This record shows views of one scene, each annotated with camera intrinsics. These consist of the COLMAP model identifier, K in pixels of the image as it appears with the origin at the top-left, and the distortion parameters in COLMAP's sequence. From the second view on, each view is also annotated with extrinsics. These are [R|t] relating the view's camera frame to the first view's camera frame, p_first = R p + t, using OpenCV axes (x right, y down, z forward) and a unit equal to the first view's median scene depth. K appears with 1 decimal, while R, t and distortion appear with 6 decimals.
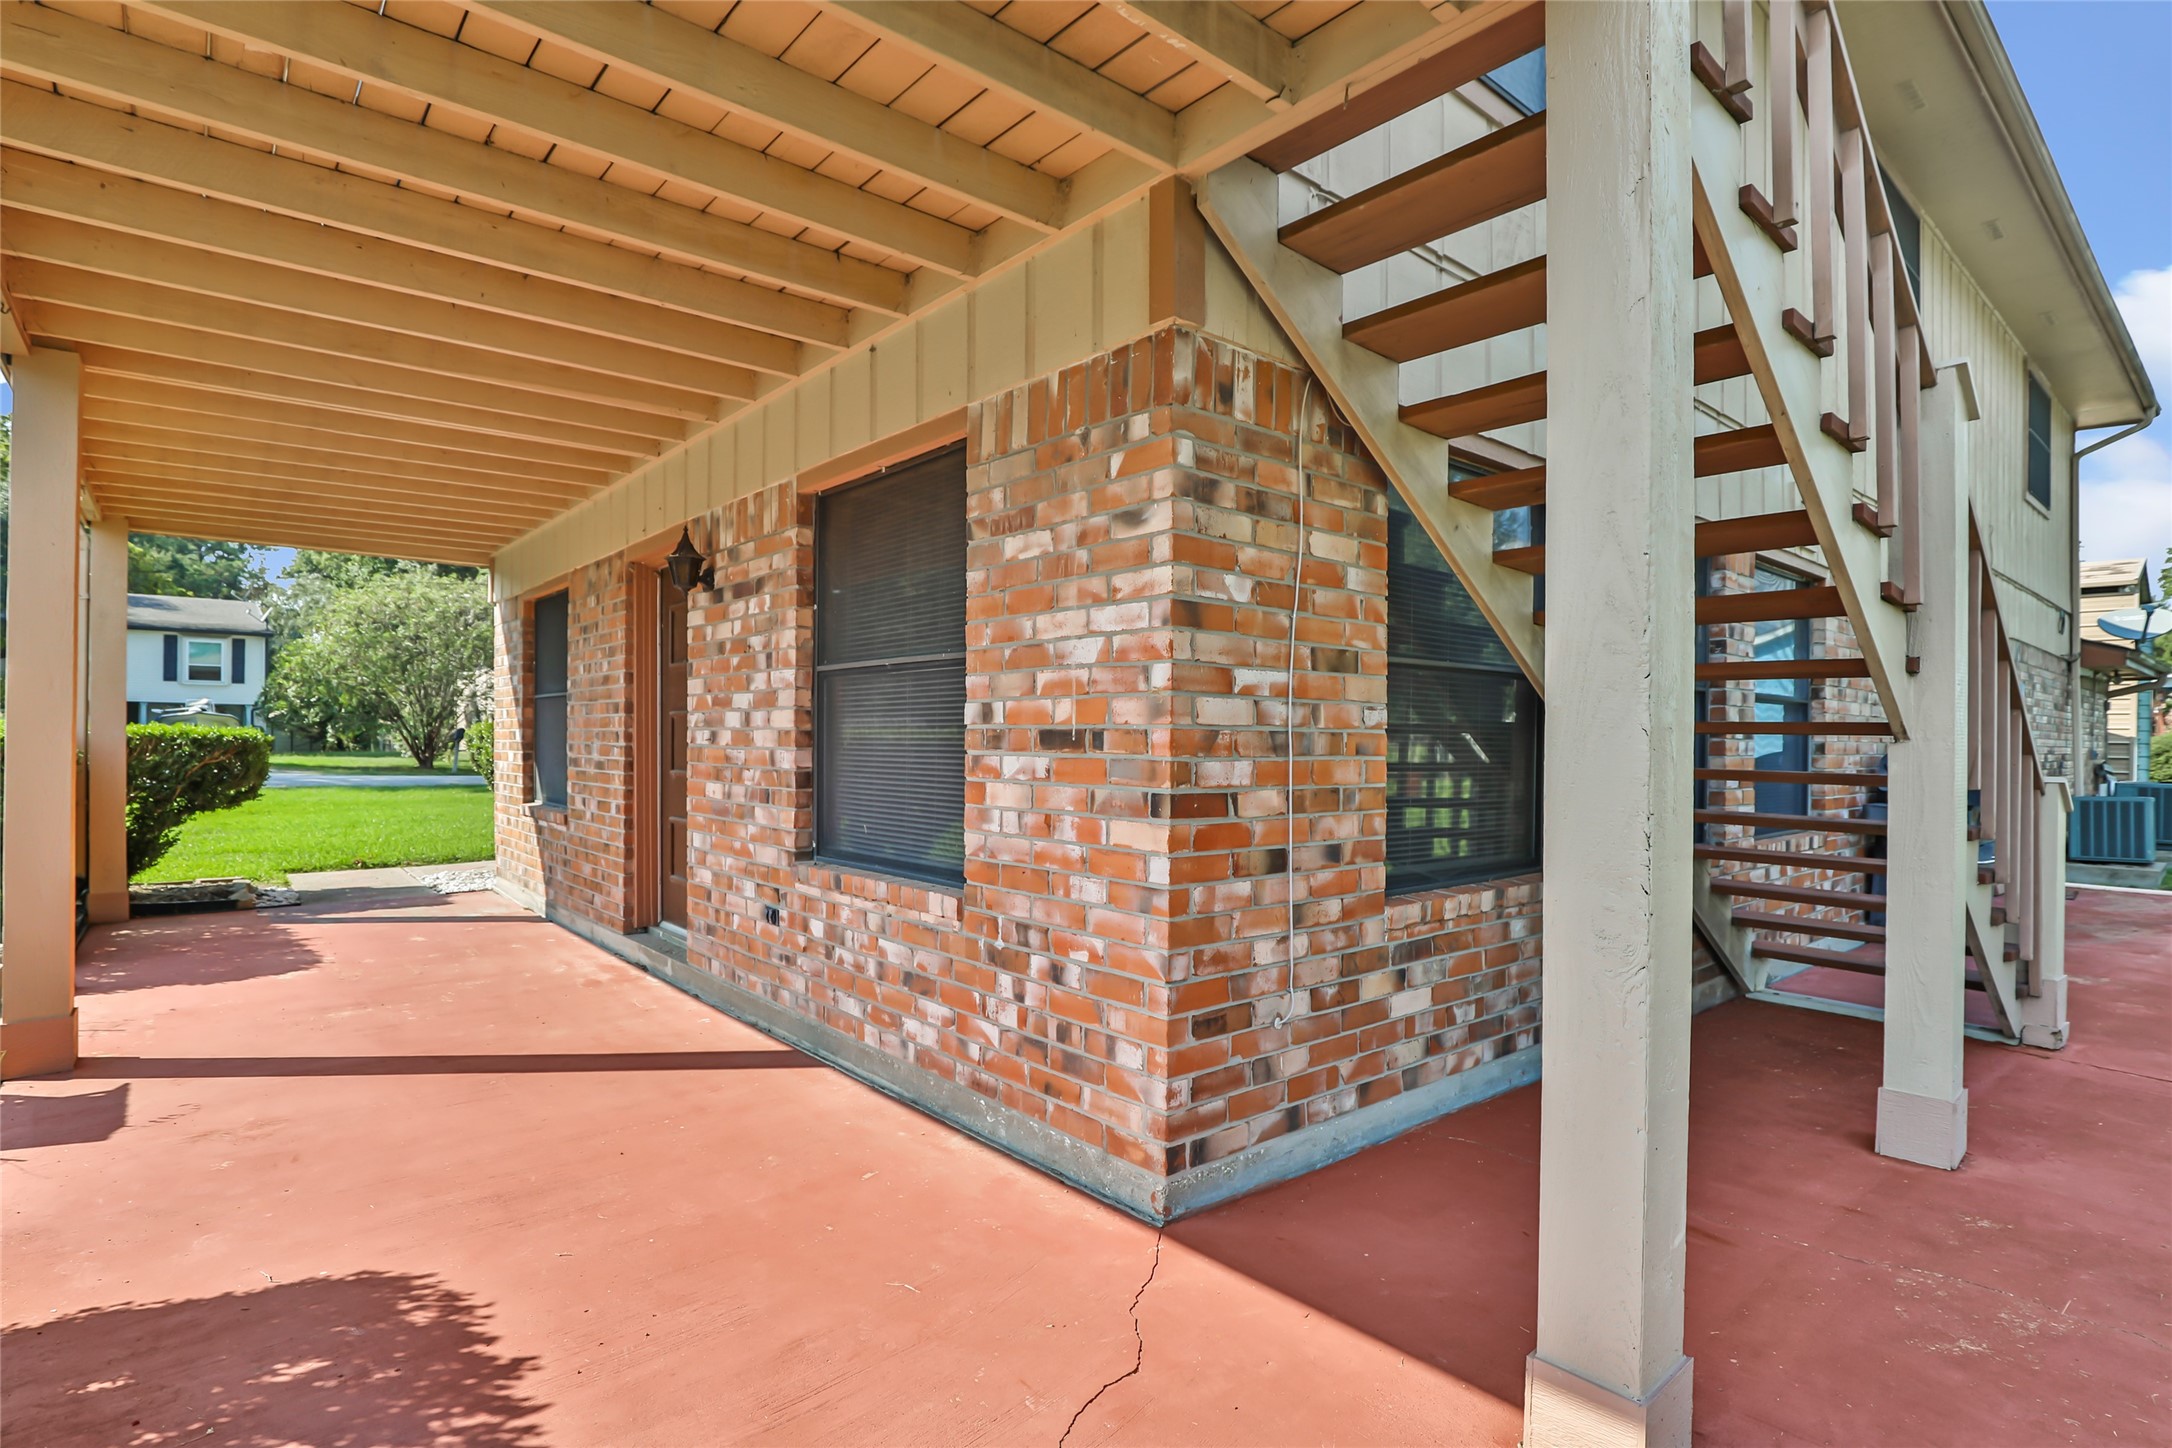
lens RADIAL K [[1007.2, 0, 1086.2], [0, 1007.2, 725.8], [0, 0, 1]] dist [-0.005248, -0.000268]
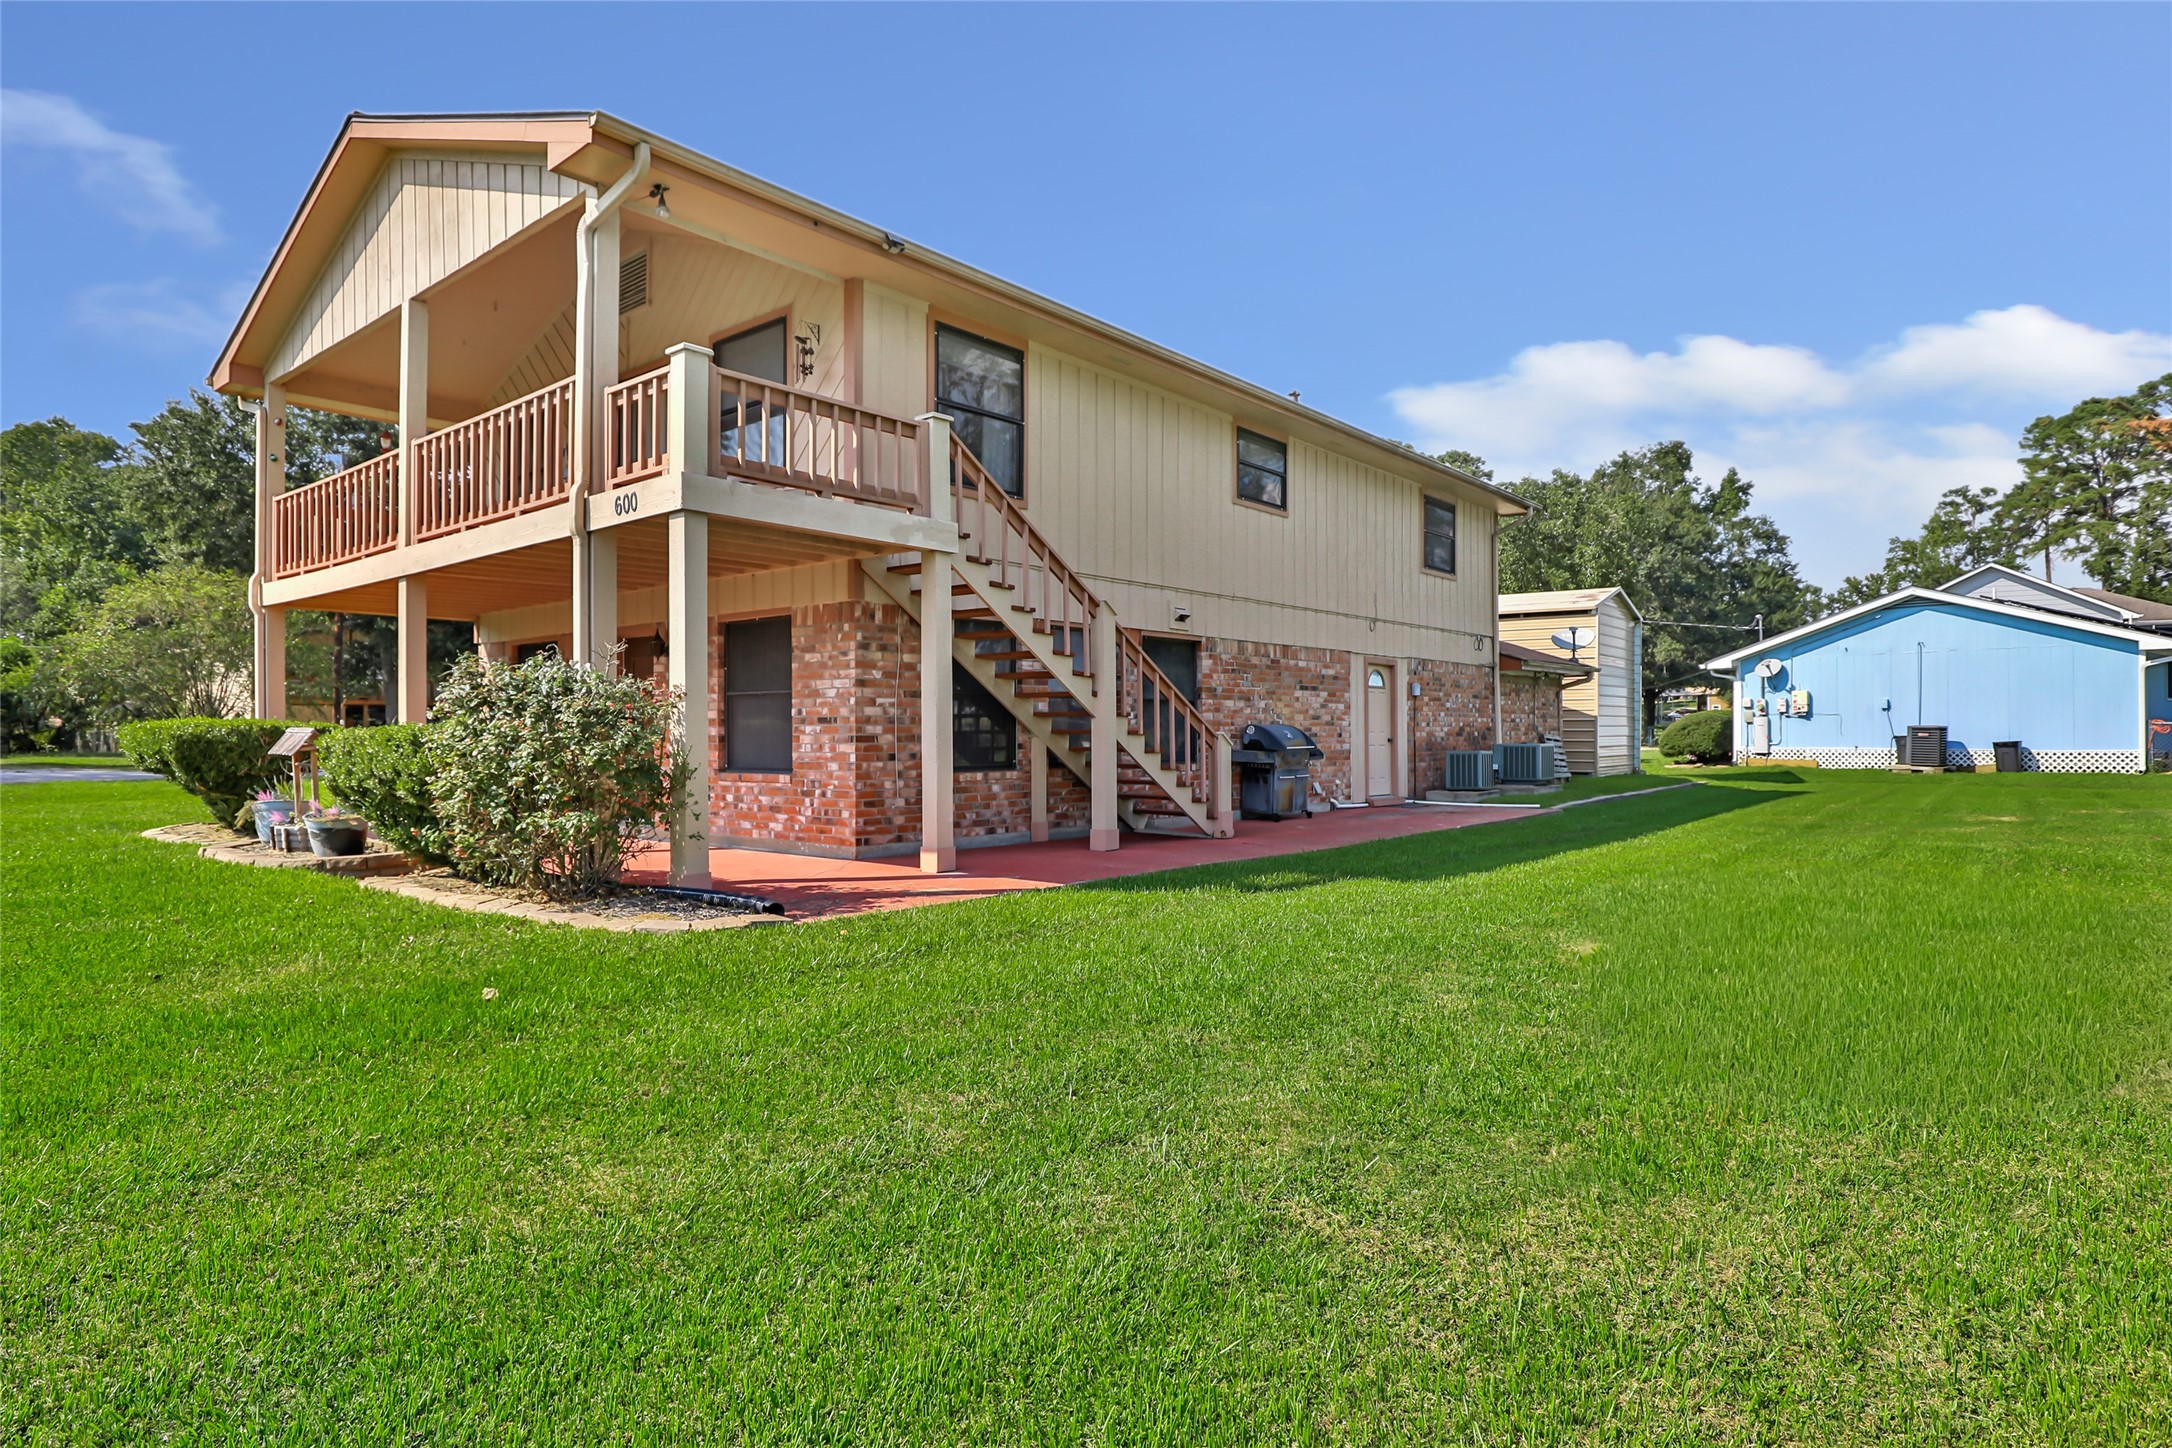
lens RADIAL K [[1231.8, 0, 1030.9], [0, 1231.8, 724.3], [0, 0, 1]] dist [-0.002236, 0.000000]
pose [[0.993612, -0.011966, 0.112217, 0.186316], [0.011028, 0.999899, 0.008977, -0.001568], [-0.112313, -0.007682, 0.993643, -2.933293]]
